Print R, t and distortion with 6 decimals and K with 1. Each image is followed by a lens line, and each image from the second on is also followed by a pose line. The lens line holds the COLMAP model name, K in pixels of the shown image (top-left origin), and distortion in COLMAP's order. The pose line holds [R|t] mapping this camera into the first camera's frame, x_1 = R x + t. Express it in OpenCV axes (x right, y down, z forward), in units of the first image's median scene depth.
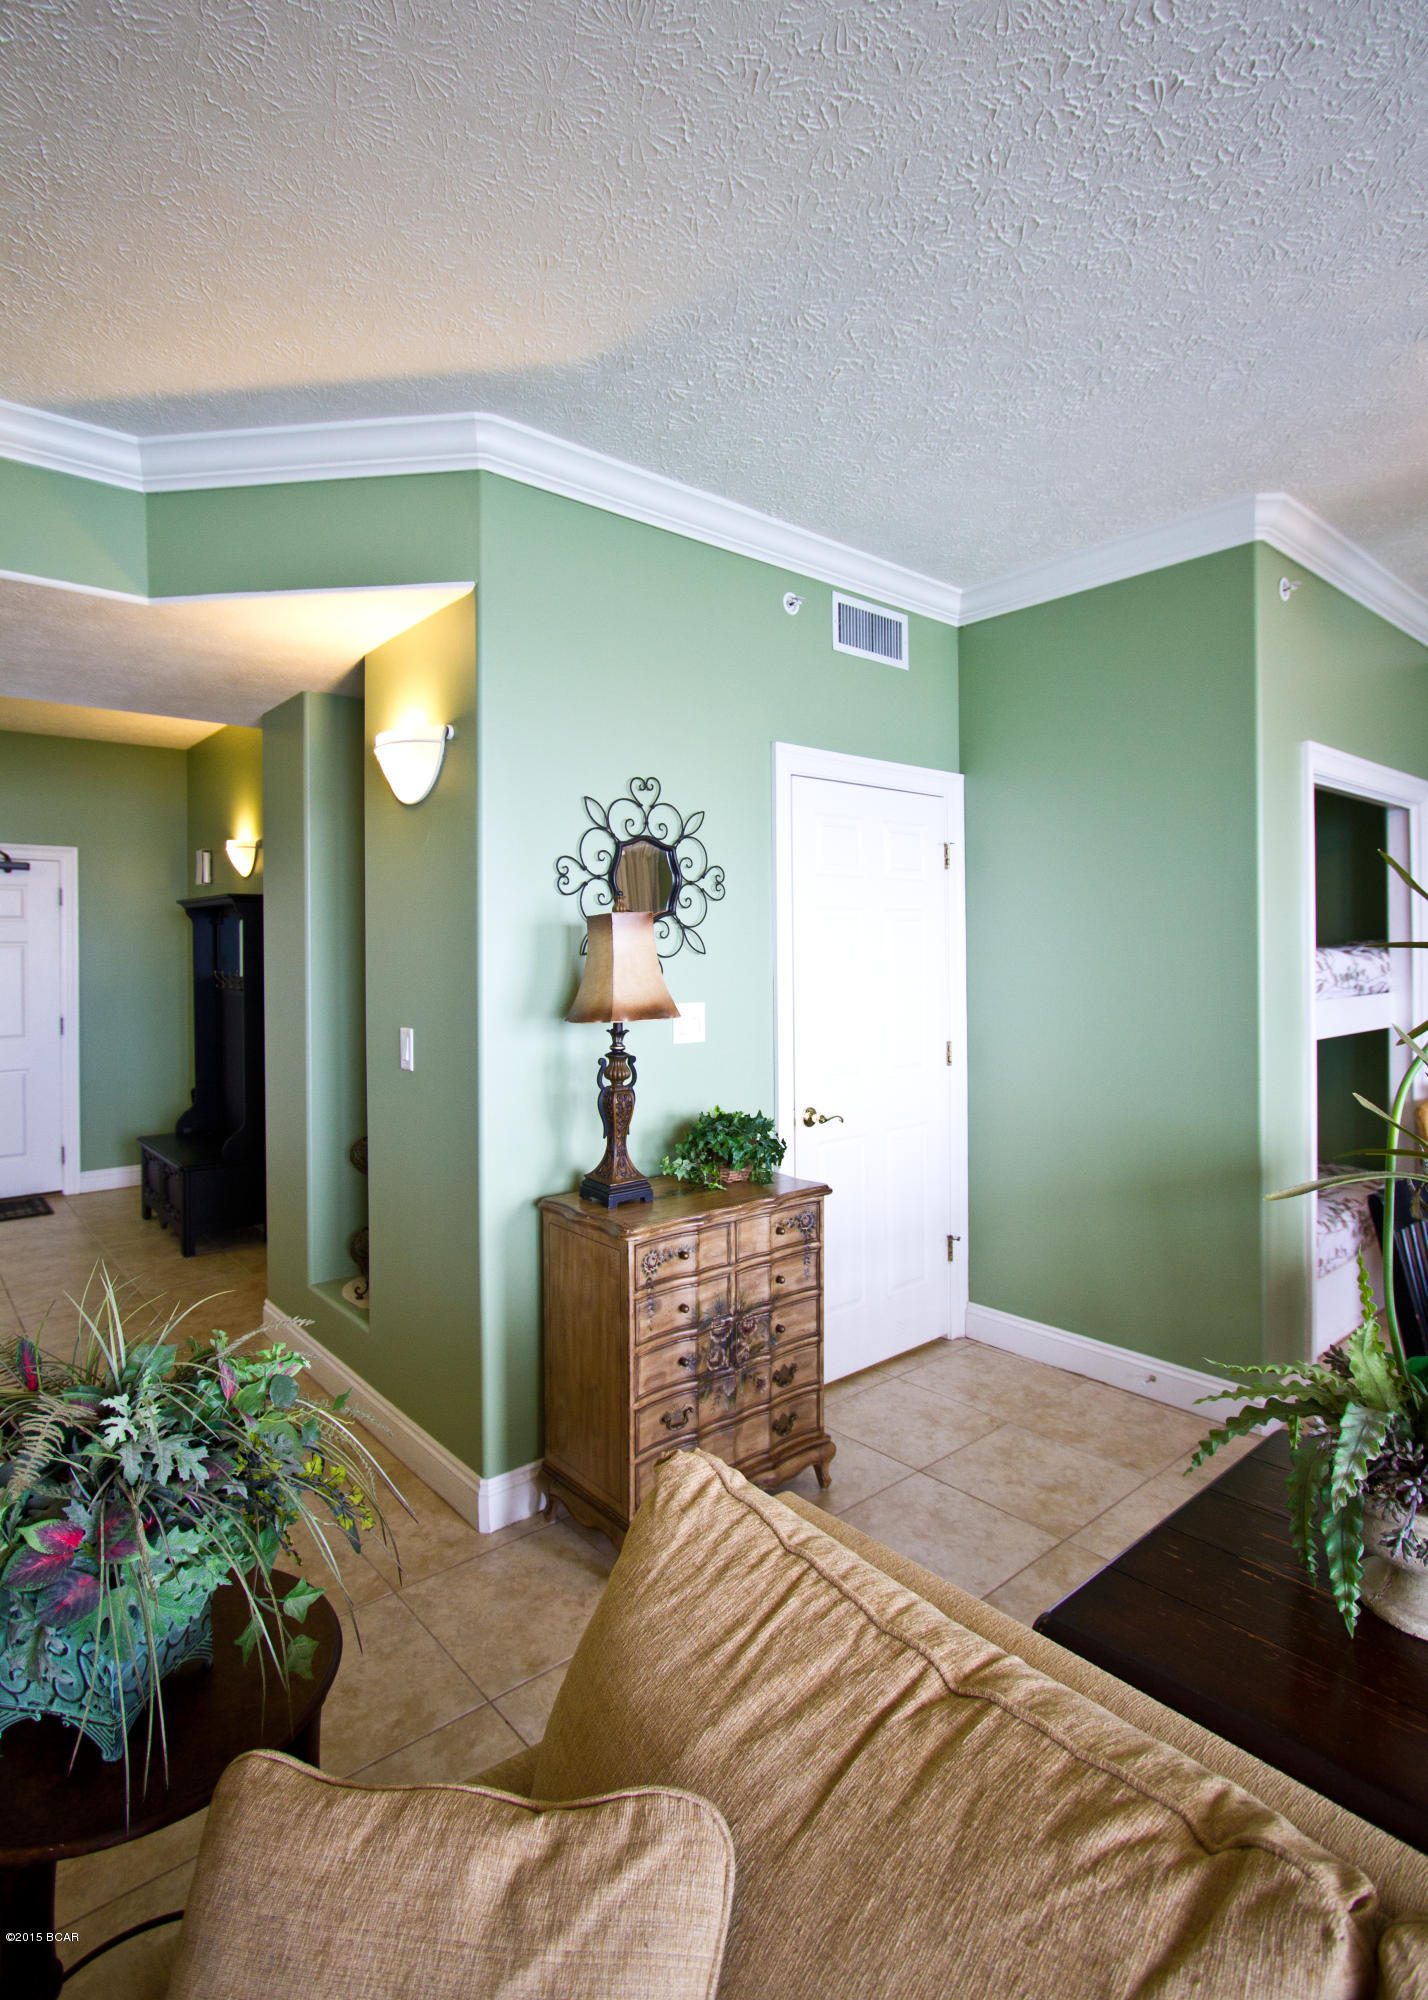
lens RADIAL K [[1002.1, 0, 686.9], [0, 1002.1, 950.1], [0, 0, 1]] dist [-0.018557, 0.001246]
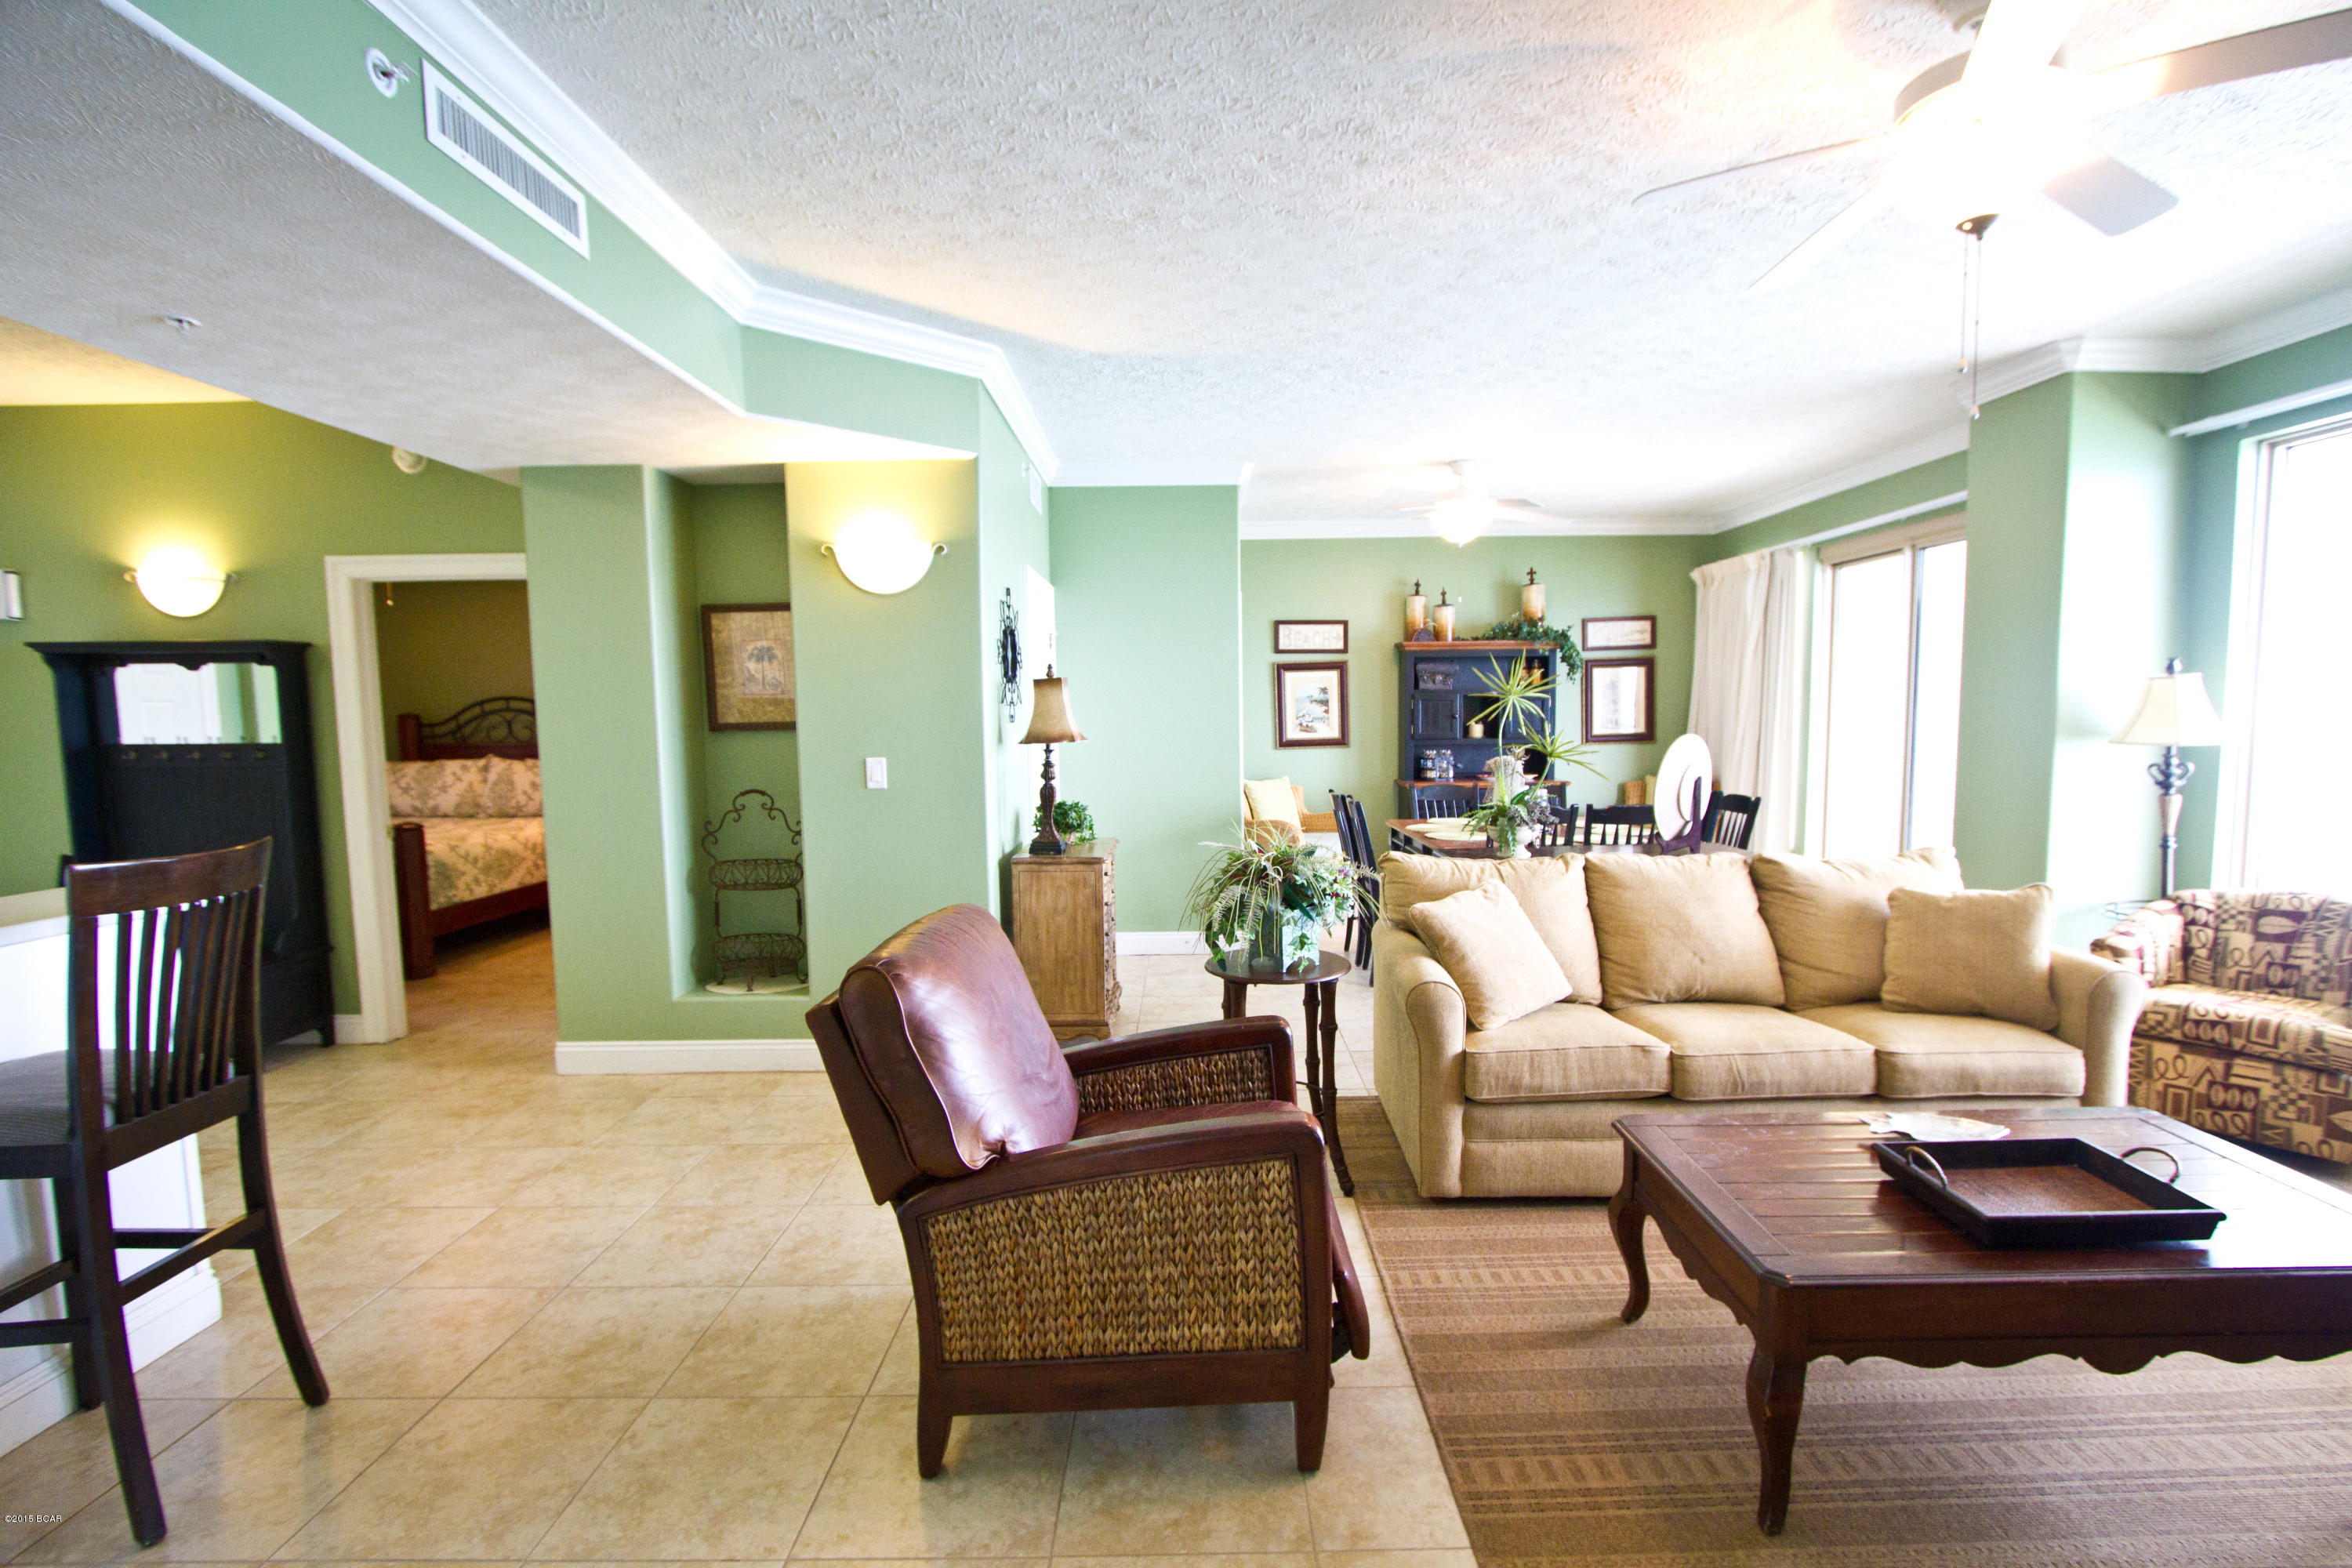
lens RADIAL K [[1103.1, 0, 1211.9], [0, 1103.1, 804.3], [0, 0, 1]] dist [-0.011778, 0.000138]
pose [[0.620293, -0.068372, 0.781385, -1.200281], [0.010765, 0.996842, 0.078679, 0.029065], [-0.784296, -0.040393, 0.619070, -0.292713]]
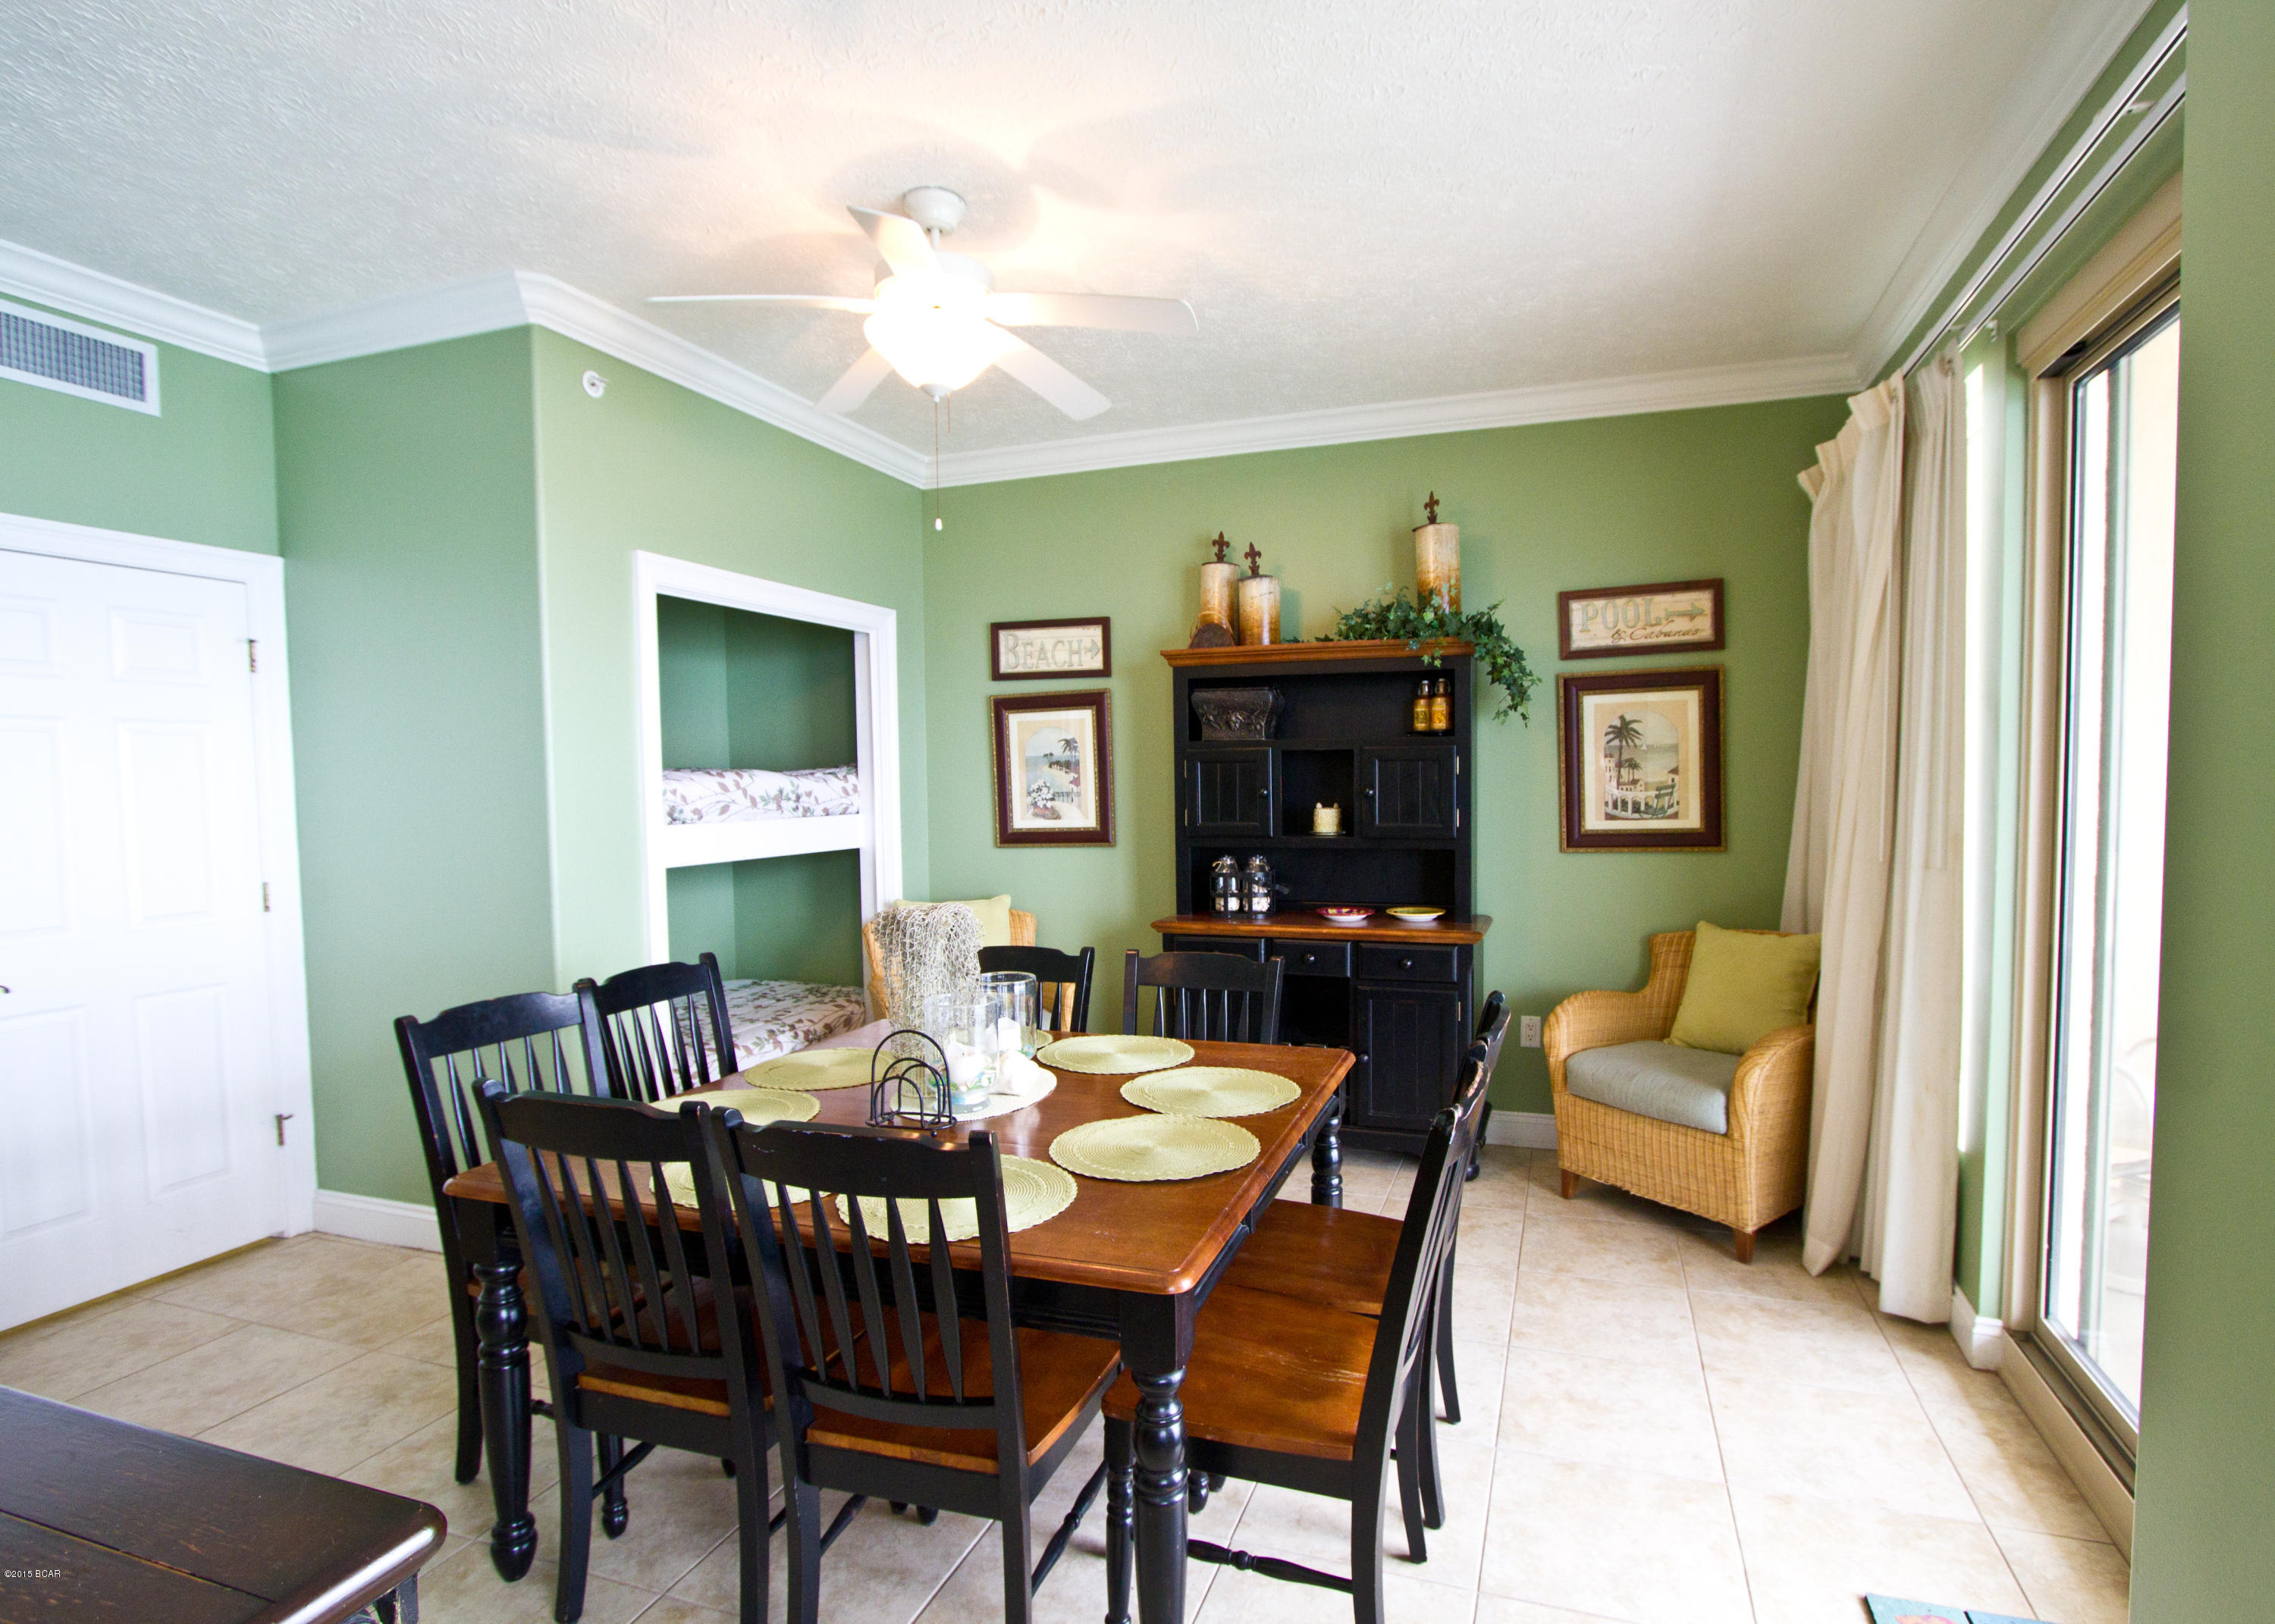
lens RADIAL K [[1139.8, 0, 1176.7], [0, 1139.8, 836.9], [0, 0, 1]] dist [-0.018557, 0.001246]
pose [[0.856730, -0.030730, 0.514848, 0.572645], [0.004632, 0.998642, 0.051900, 0.011984], [-0.515744, -0.042079, 0.855709, -0.238654]]
